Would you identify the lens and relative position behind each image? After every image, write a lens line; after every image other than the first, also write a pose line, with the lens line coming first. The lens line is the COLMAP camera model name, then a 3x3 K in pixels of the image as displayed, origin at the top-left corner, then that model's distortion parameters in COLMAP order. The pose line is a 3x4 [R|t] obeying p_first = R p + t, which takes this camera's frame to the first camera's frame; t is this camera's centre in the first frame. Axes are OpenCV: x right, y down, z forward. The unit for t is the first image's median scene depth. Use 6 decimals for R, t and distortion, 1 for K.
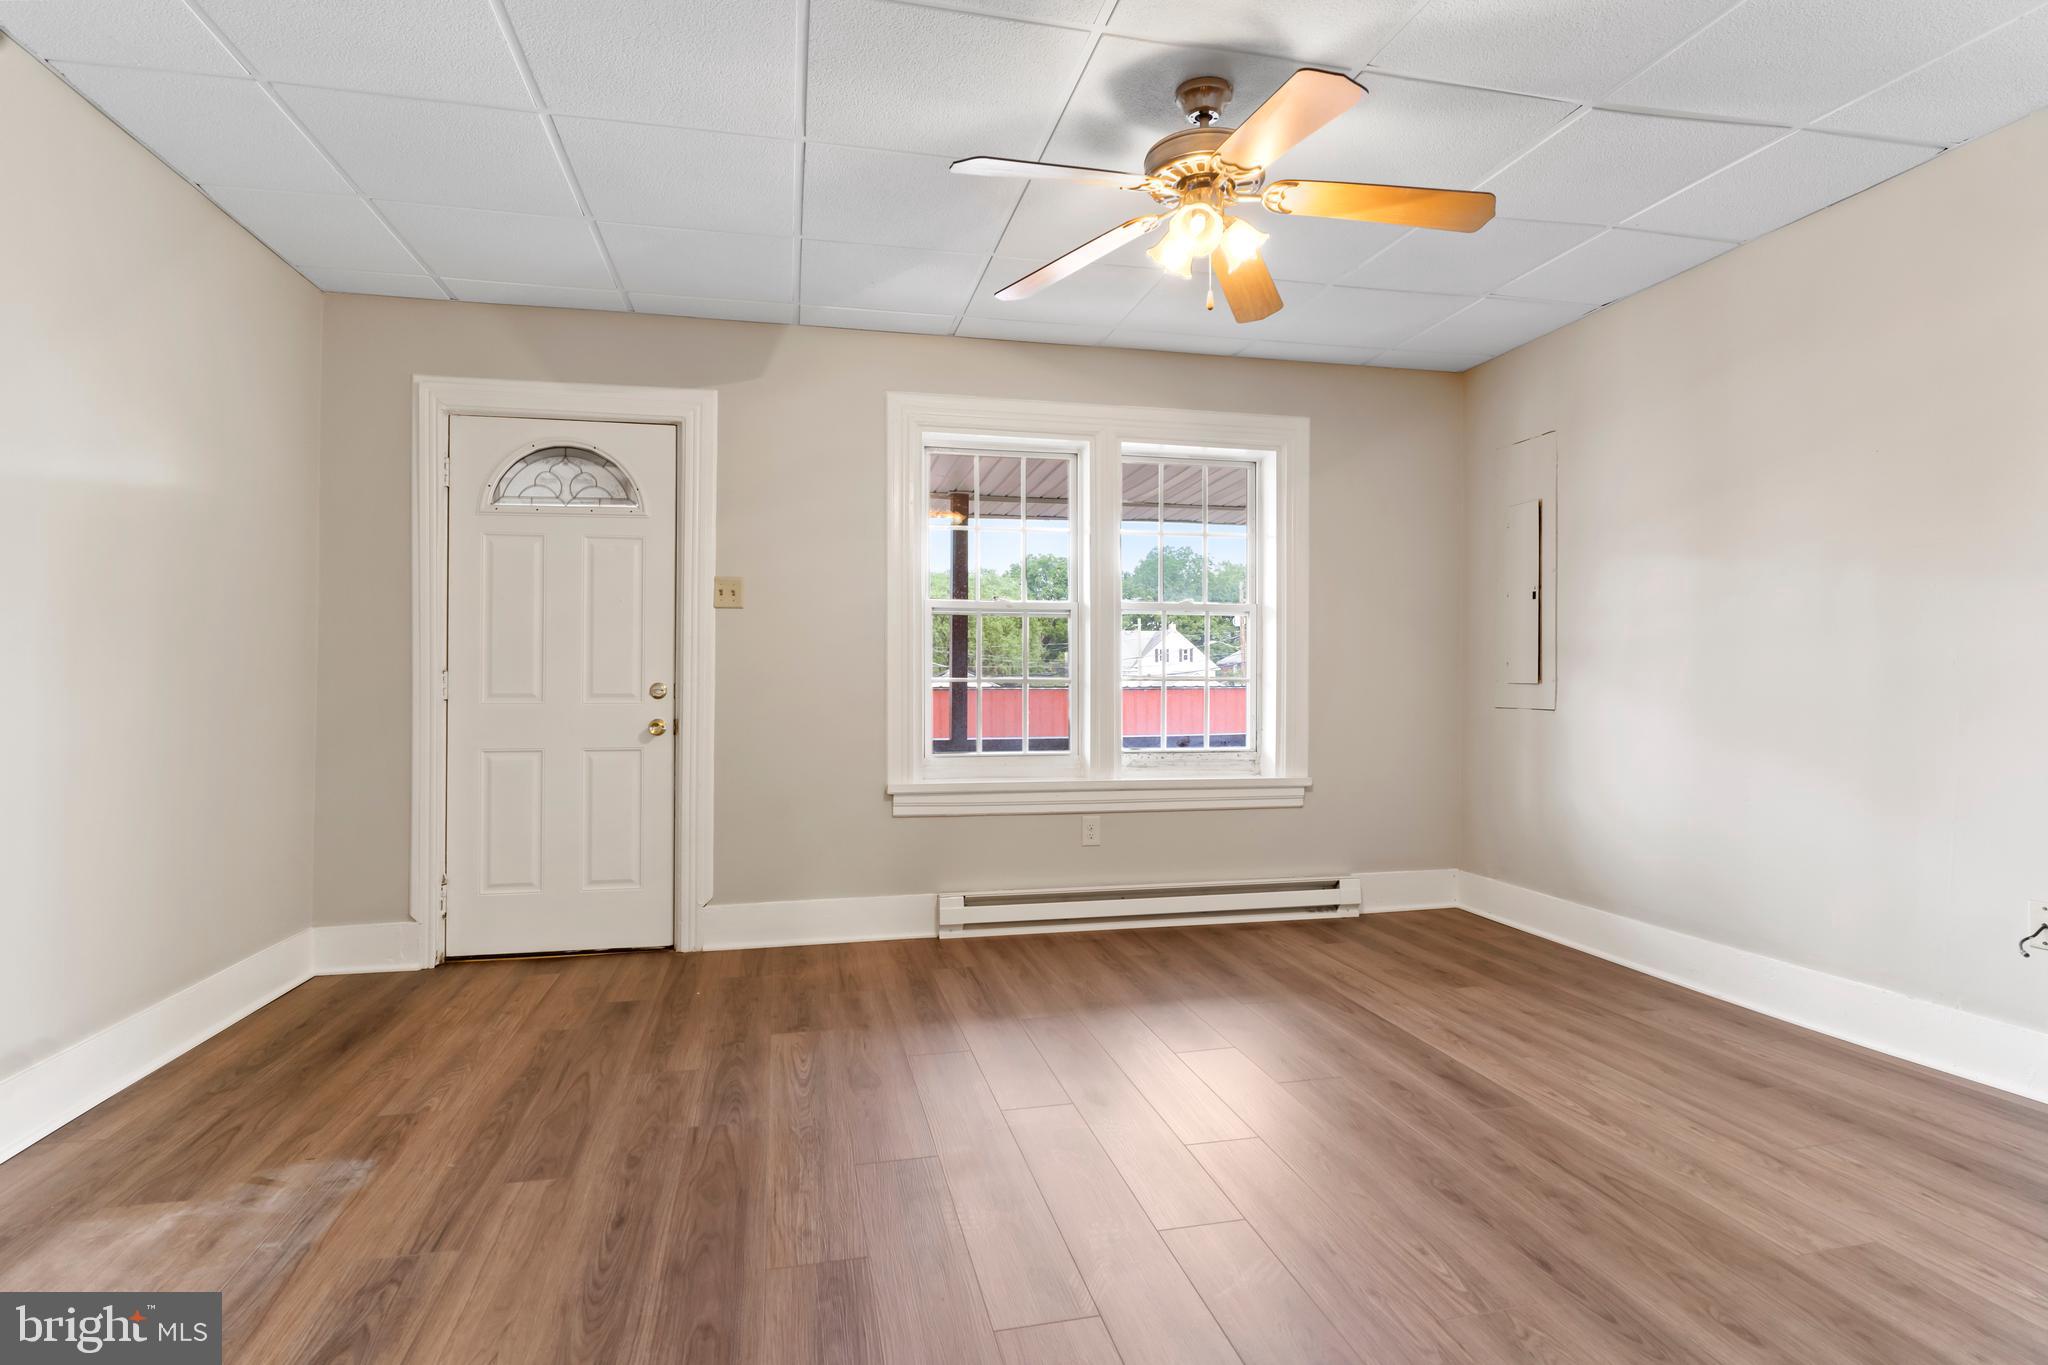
lens RADIAL K [[1046.3, 0, 1016.3], [0, 1046.3, 666.7], [0, 0, 1]] dist [-0.000247, -0.000080]
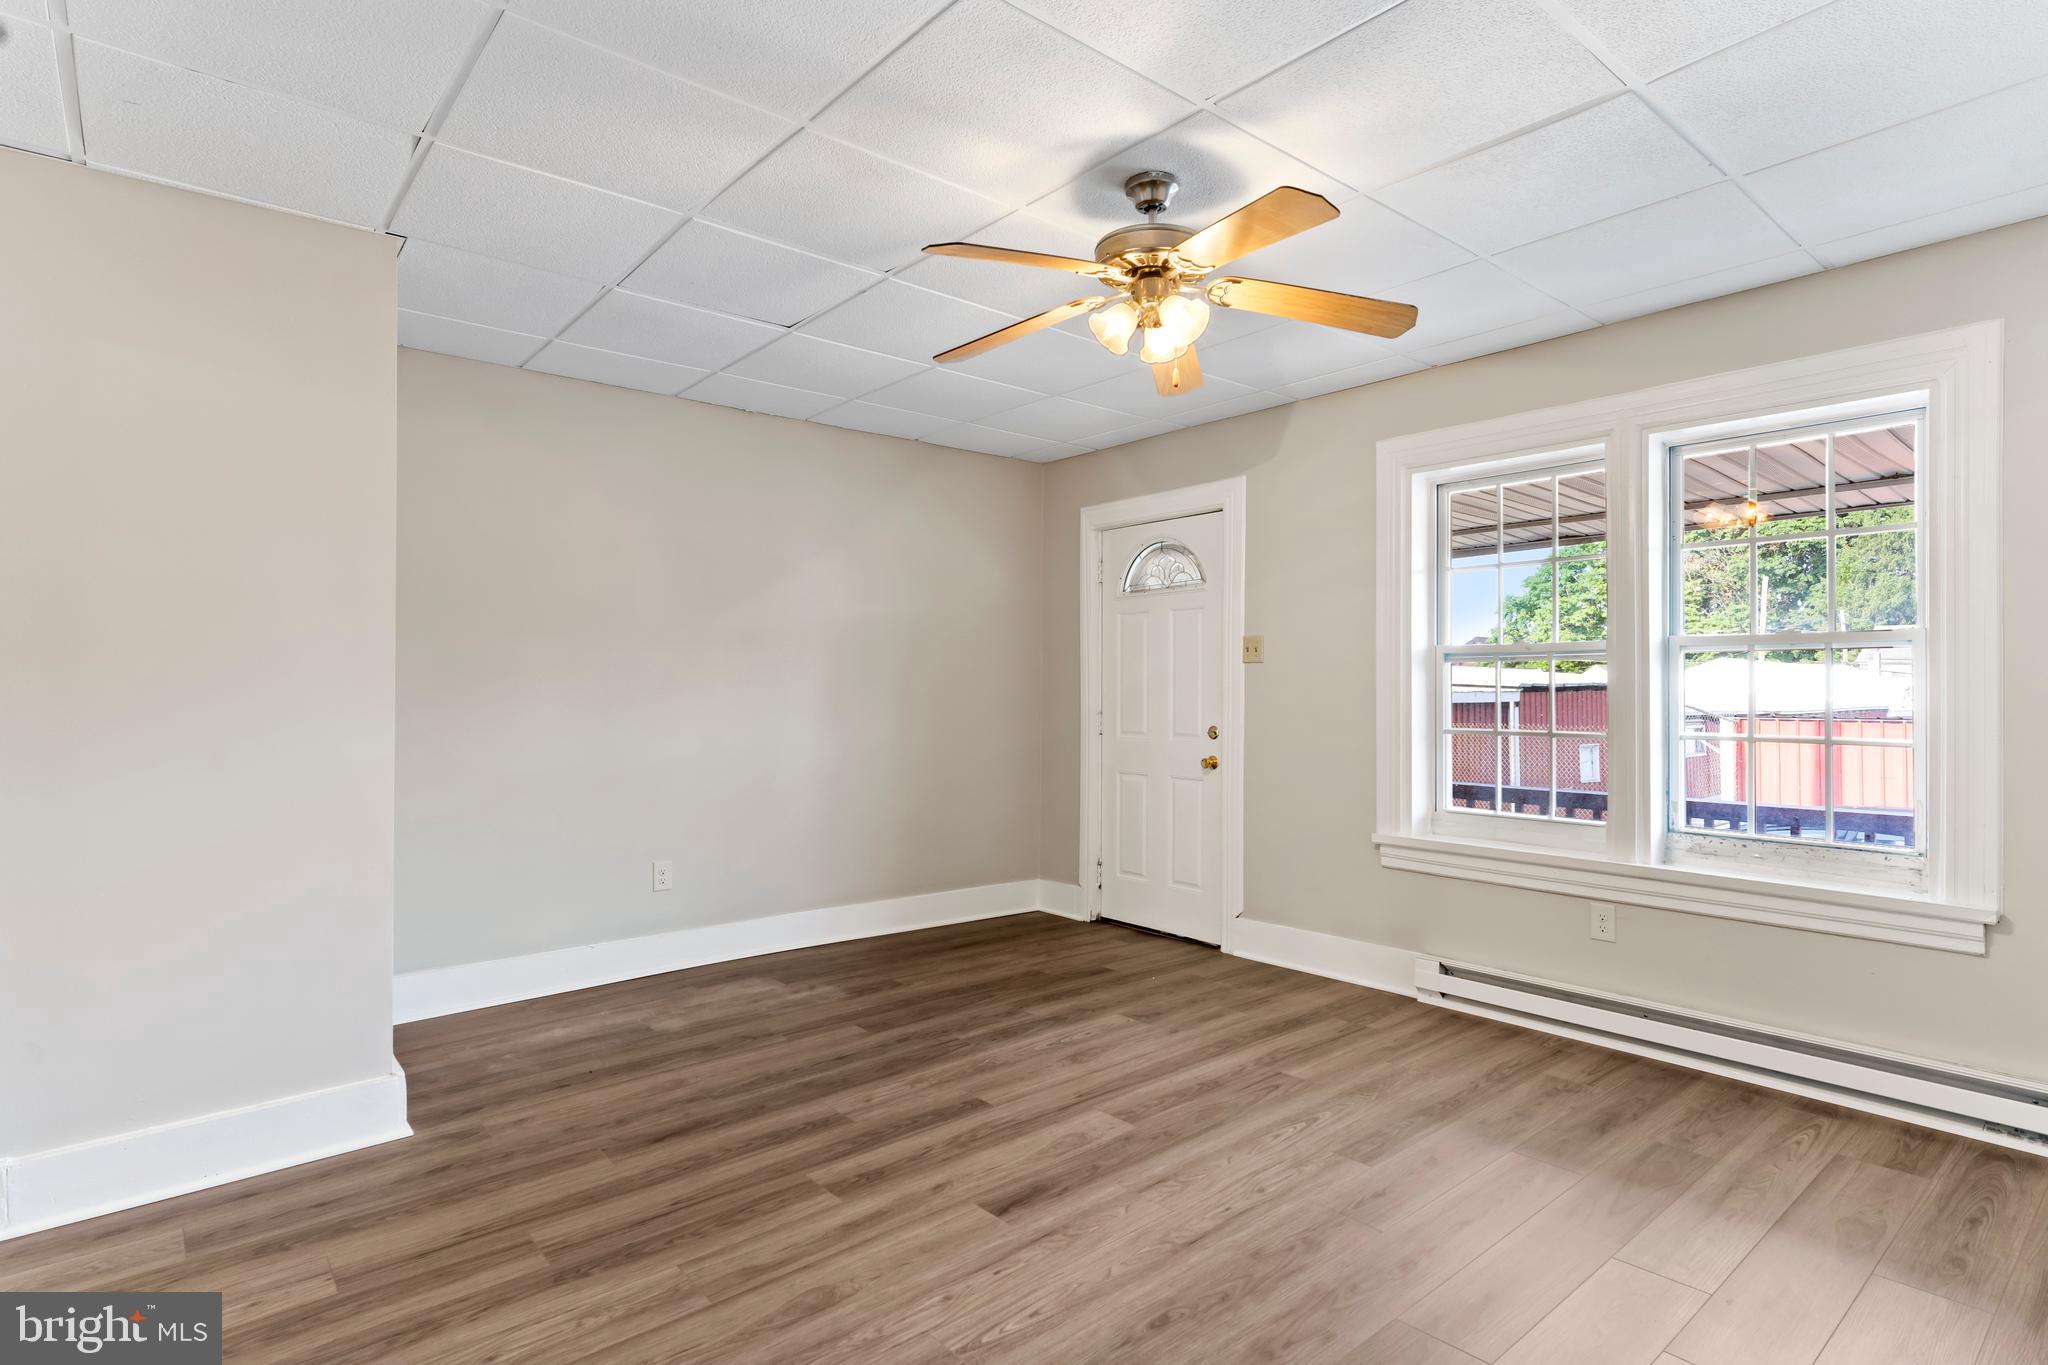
lens RADIAL K [[1041.9, 0, 1024.0], [0, 1041.9, 682.5], [0, 0, 1]] dist [0.000095, 0.000555]
pose [[0.465109, -0.007286, -0.885223, 0.763973], [0.007231, 0.999964, -0.004432, -0.038152], [0.885224, -0.004340, 0.465145, 0.299355]]
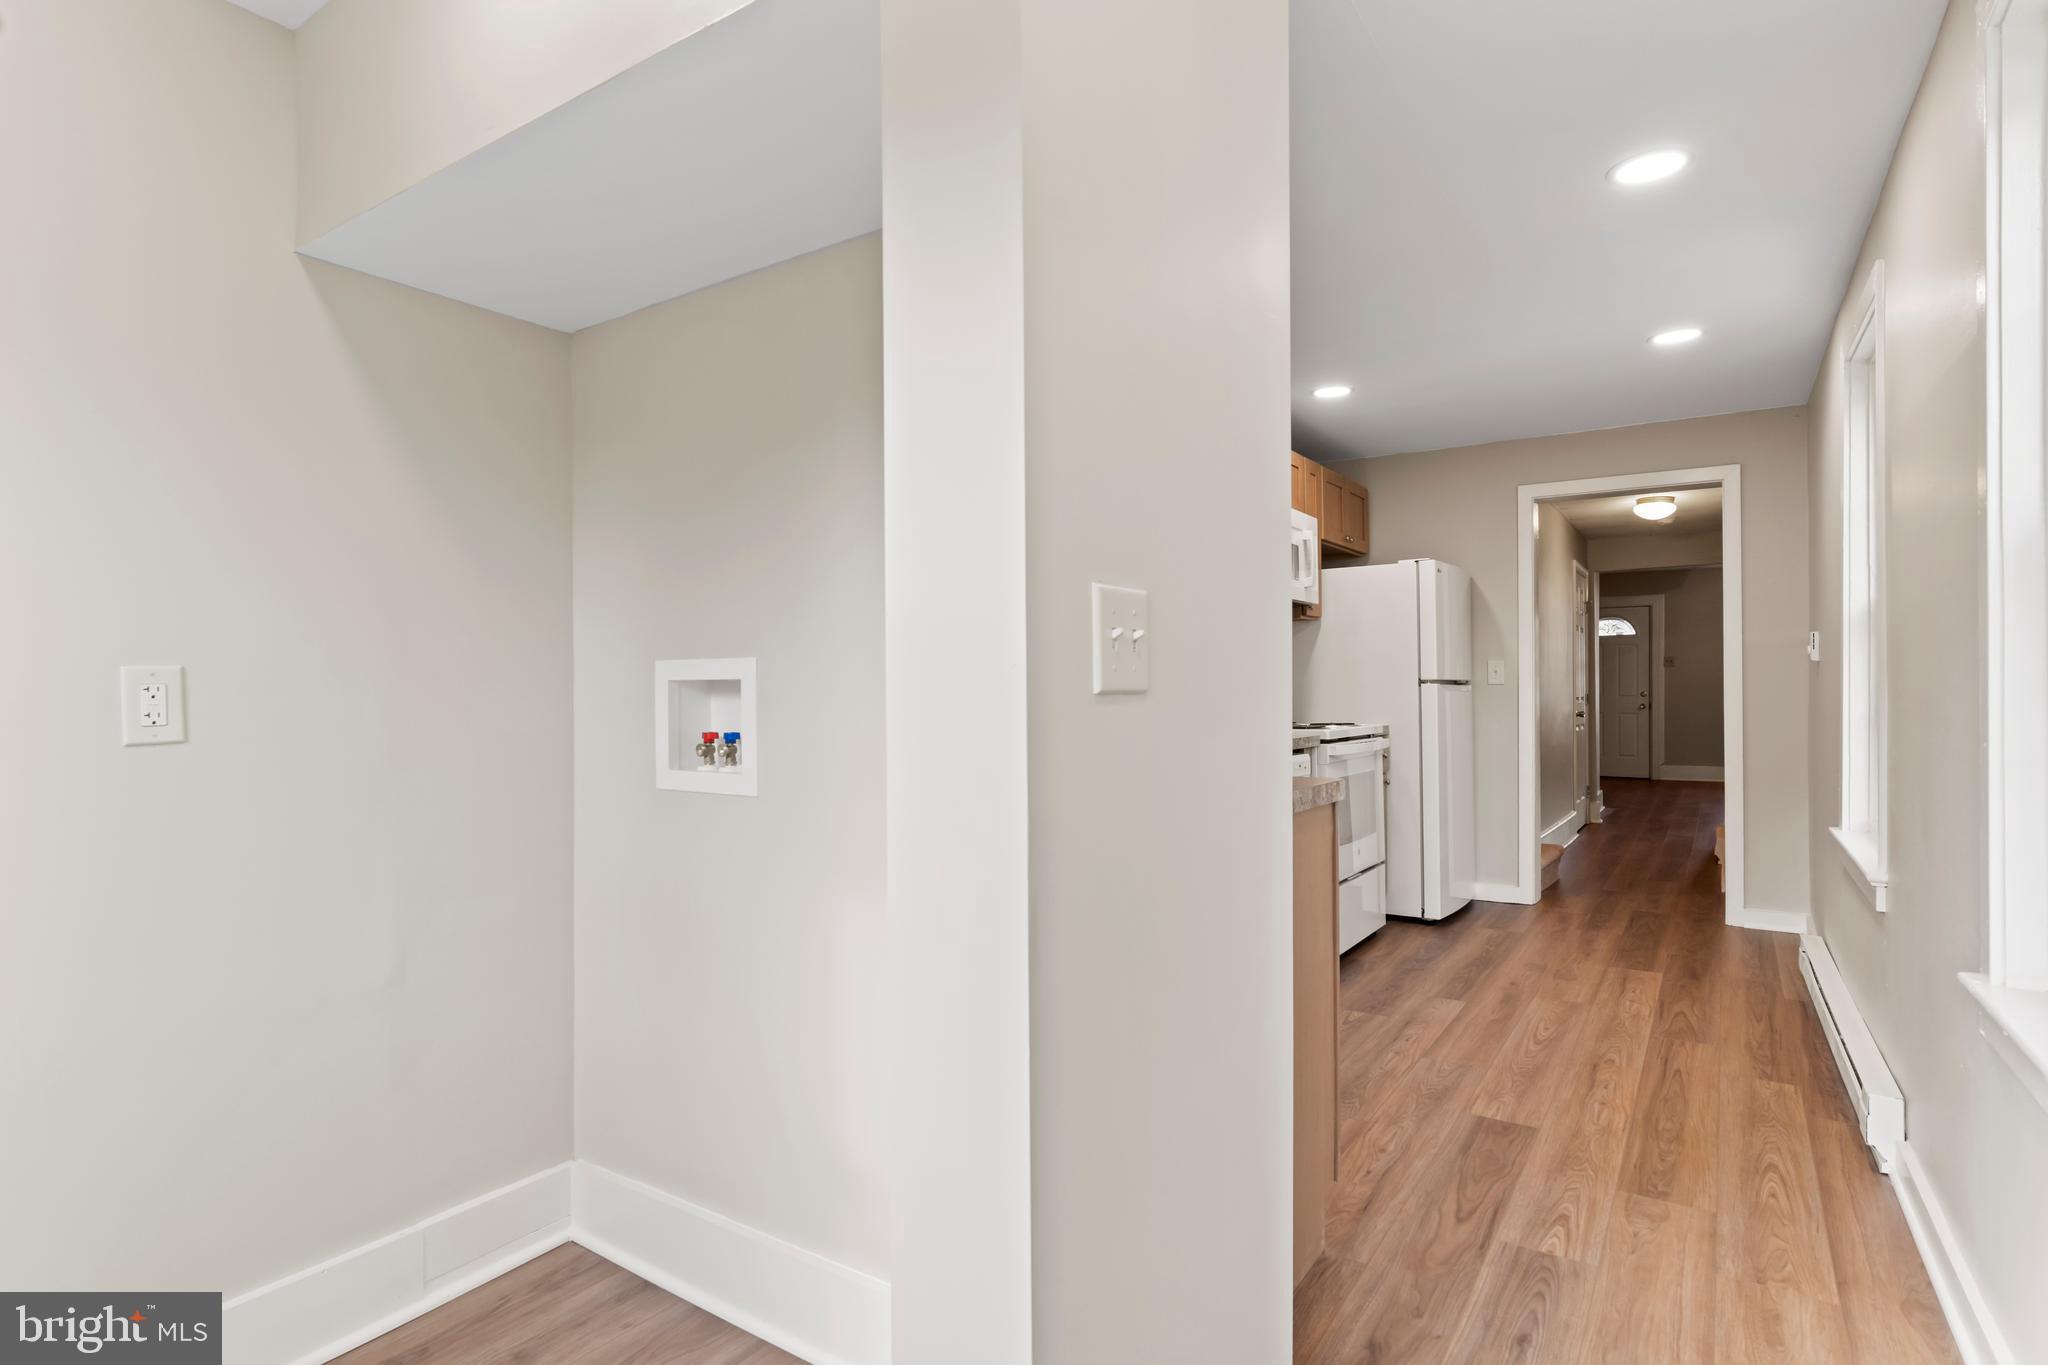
lens RADIAL K [[1024.1, 0, 1026.3], [0, 1024.1, 694.7], [0, 0, 1]] dist [0.002030, 0.000199]
pose [[0.691379, -0.007330, -0.722455, 0.713323], [0.012758, 0.999916, 0.002064, -0.005416], [0.722380, -0.010644, 0.691415, -2.945782]]
